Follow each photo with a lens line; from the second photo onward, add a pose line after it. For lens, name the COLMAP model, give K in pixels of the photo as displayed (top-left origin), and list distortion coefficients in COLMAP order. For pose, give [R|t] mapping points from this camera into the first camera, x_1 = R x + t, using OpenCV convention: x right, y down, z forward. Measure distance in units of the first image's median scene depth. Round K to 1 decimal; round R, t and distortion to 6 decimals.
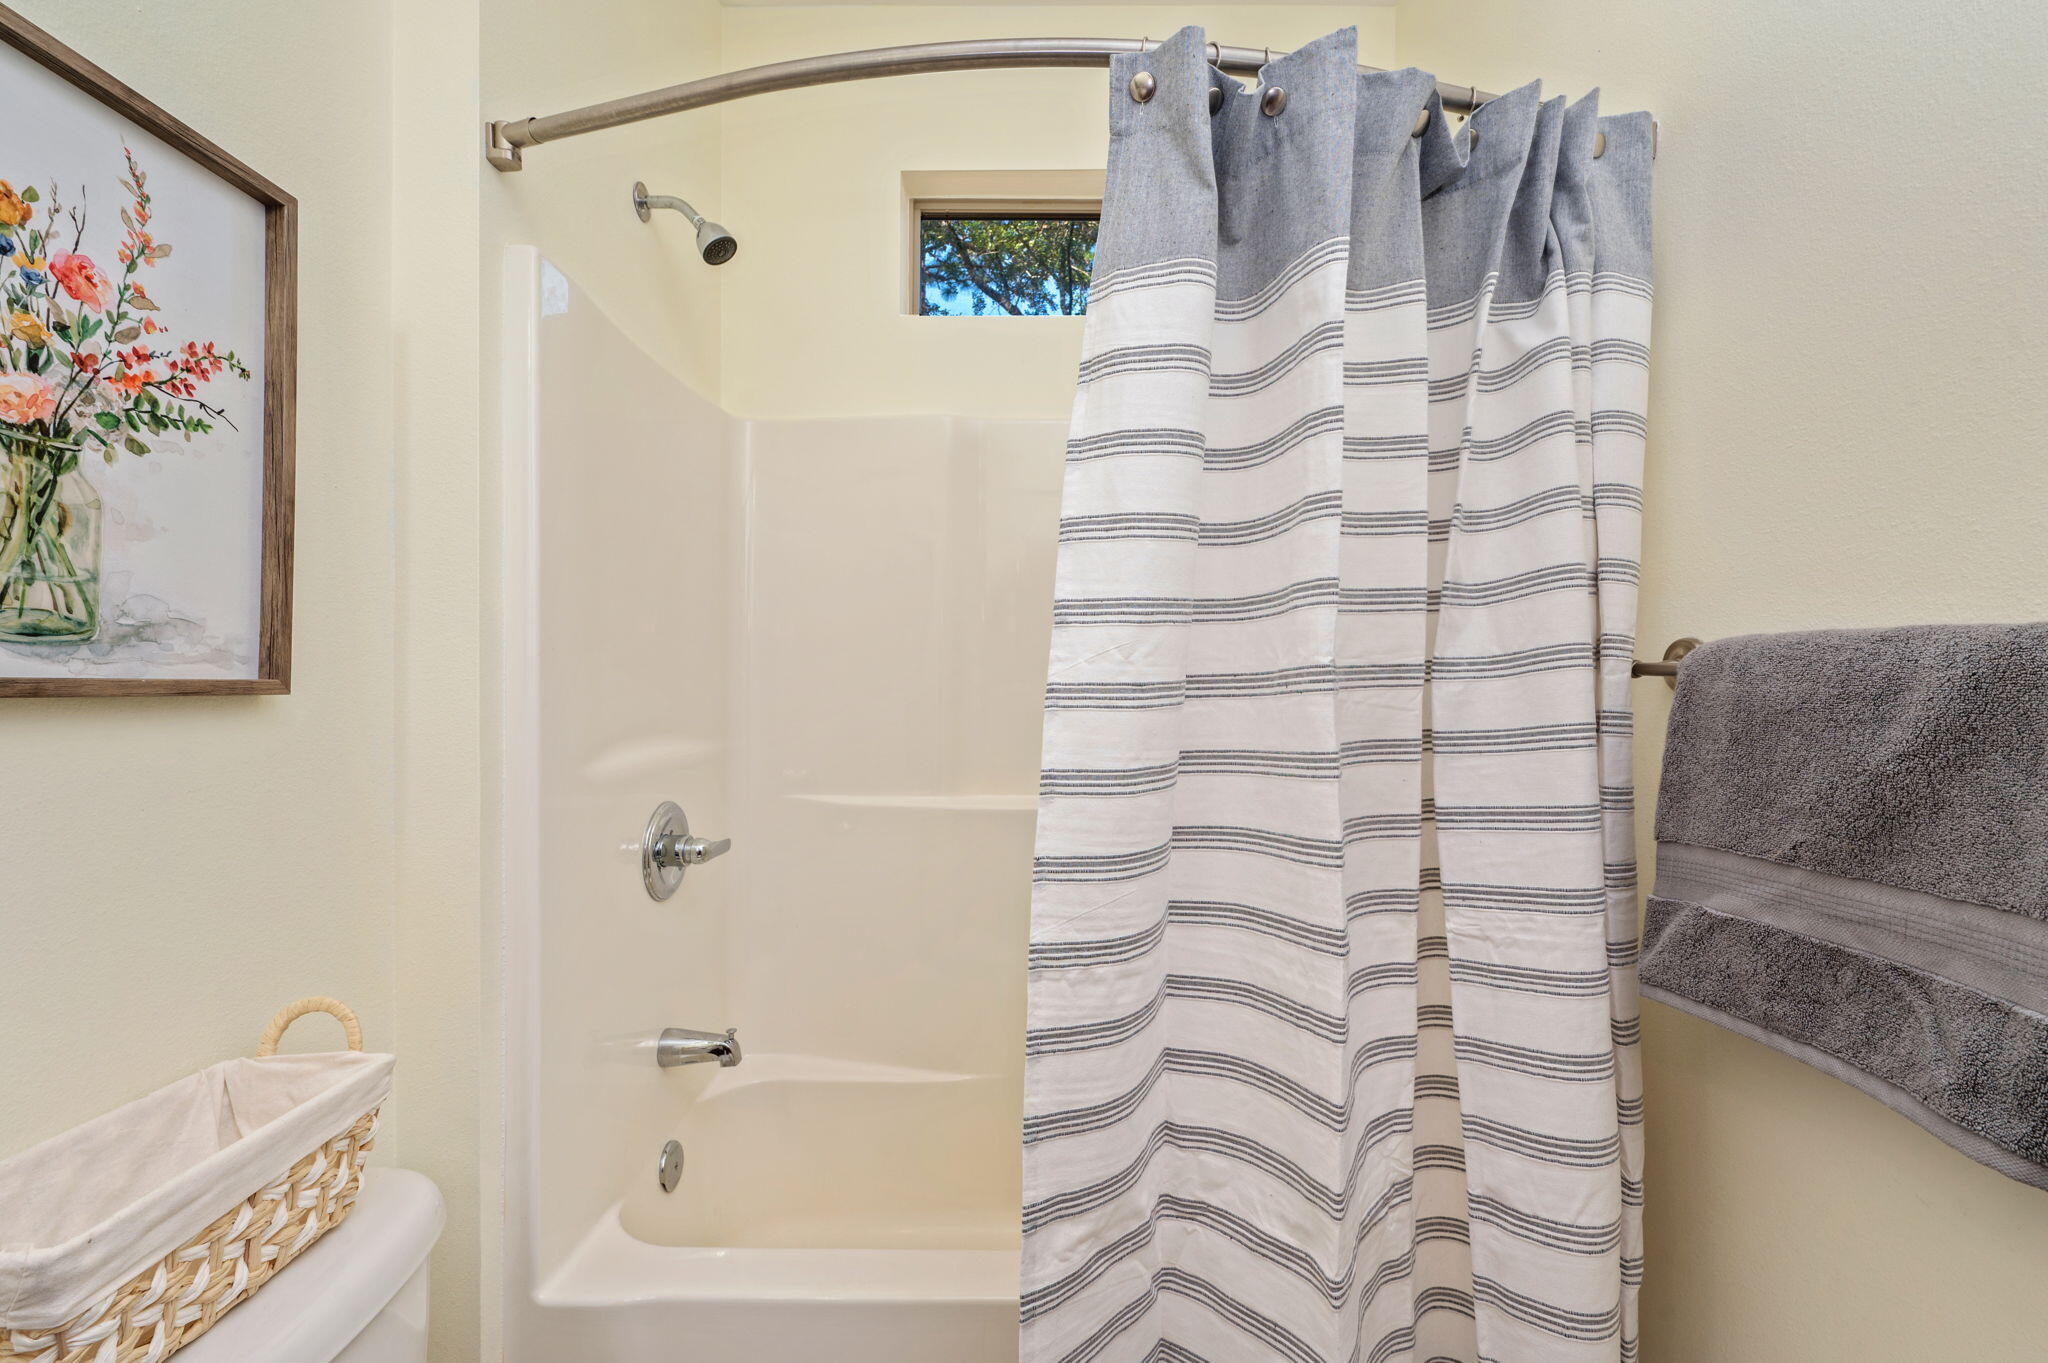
lens RADIAL K [[832.1, 0, 1024.0], [0, 832.1, 681.5], [0, 0, 1]] dist [-0.001145, 0.000474]
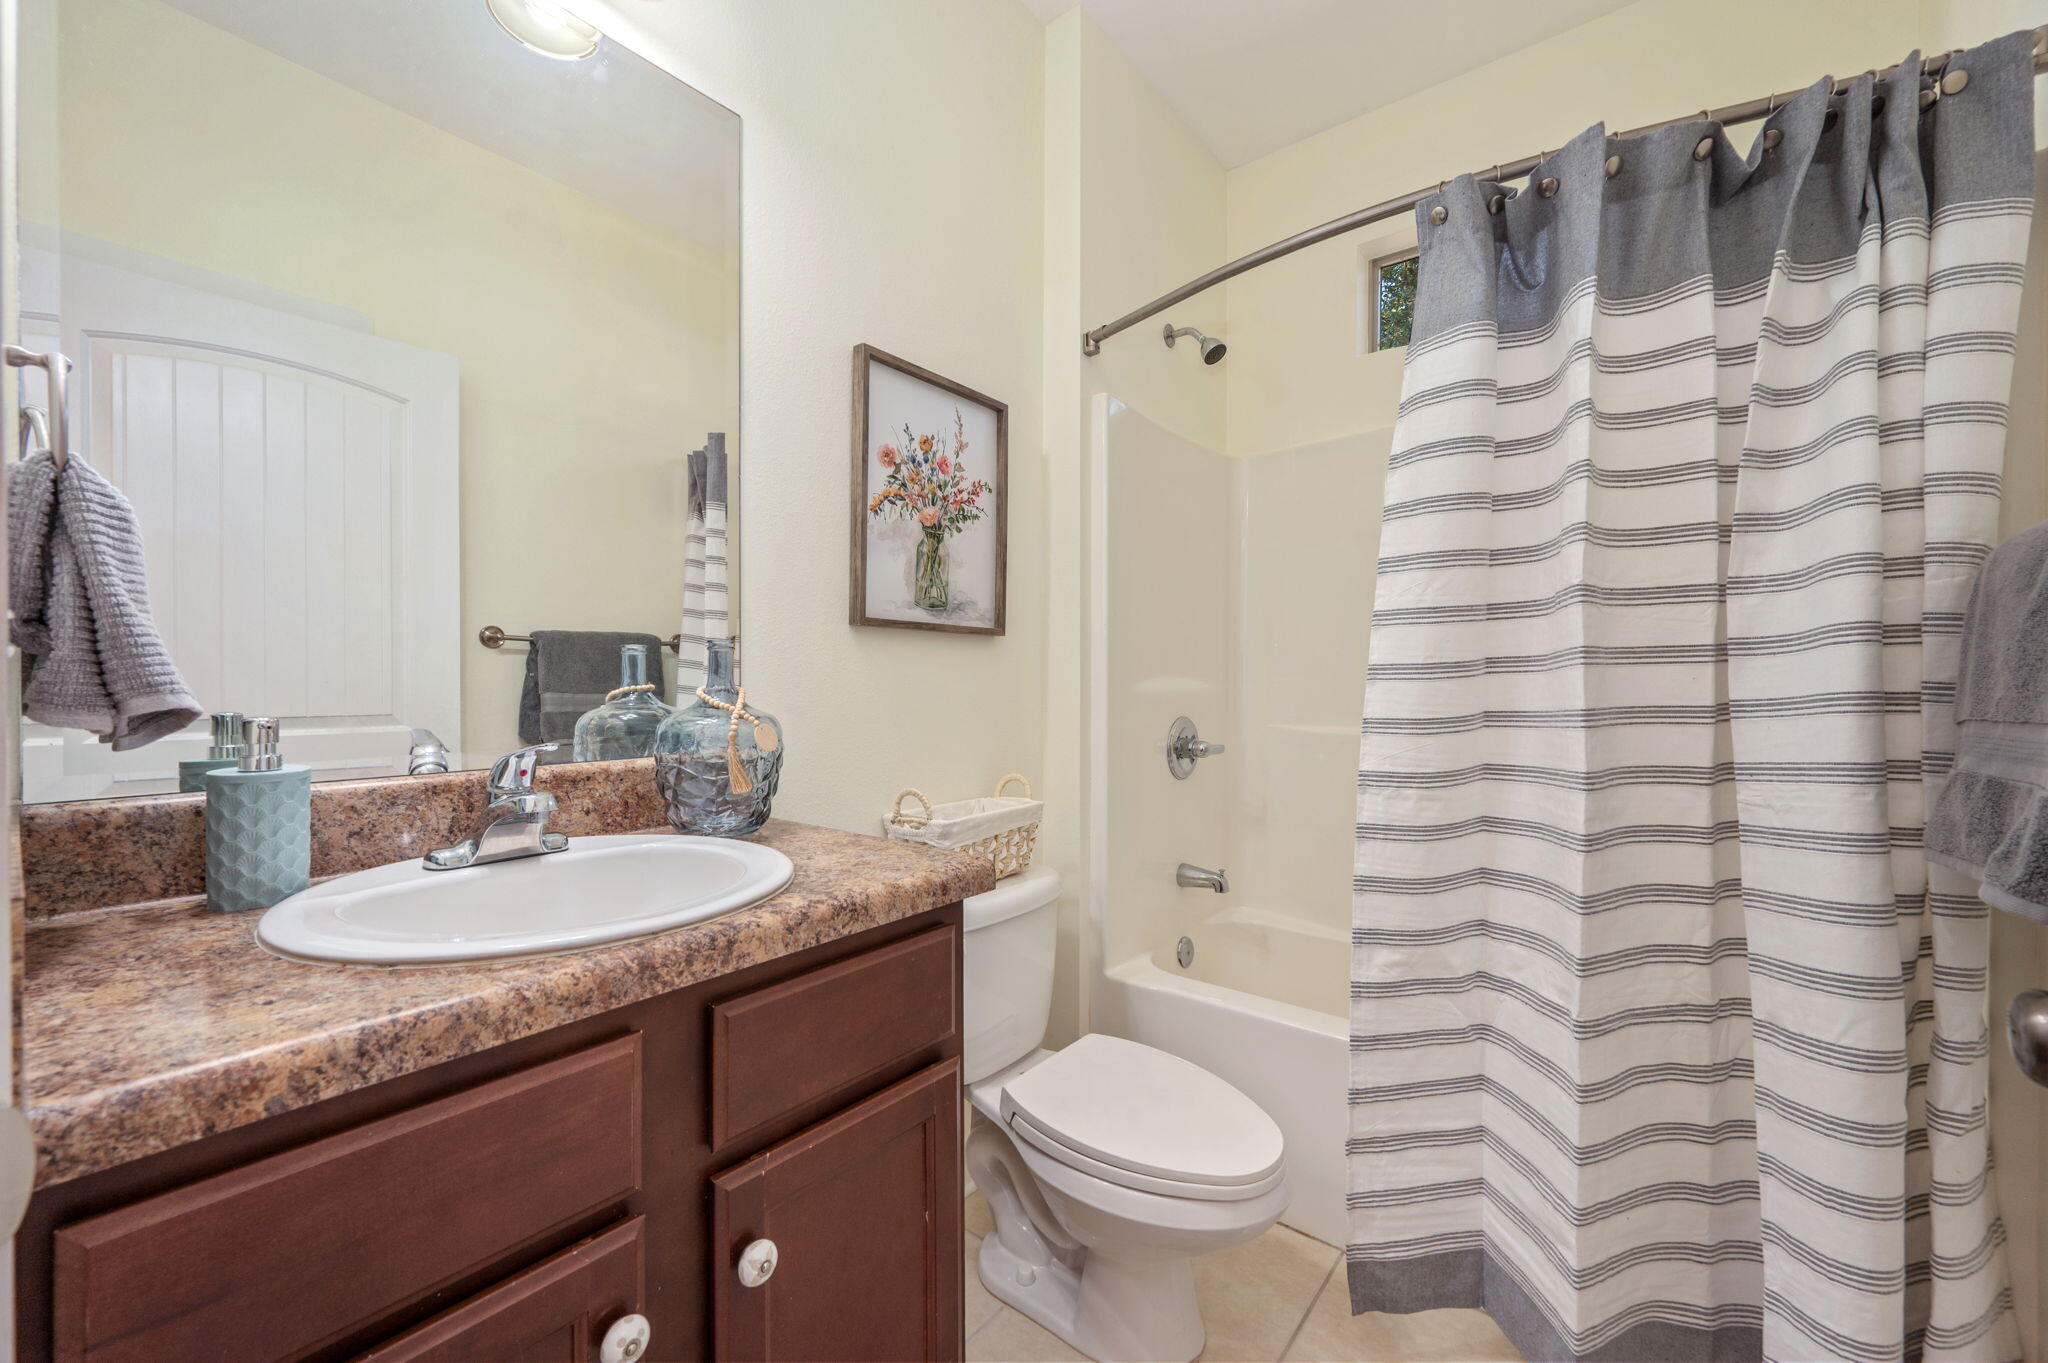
lens RADIAL K [[793.8, 0, 1024.0], [0, 793.8, 681.5], [0, 0, 1]] dist [-0.002993, -0.000148]
pose [[0.783136, 0.002118, -0.621846, 0.441569], [-0.002776, 0.999996, -0.000089, 0.135925], [0.621844, 0.001796, 0.783139, -0.588402]]
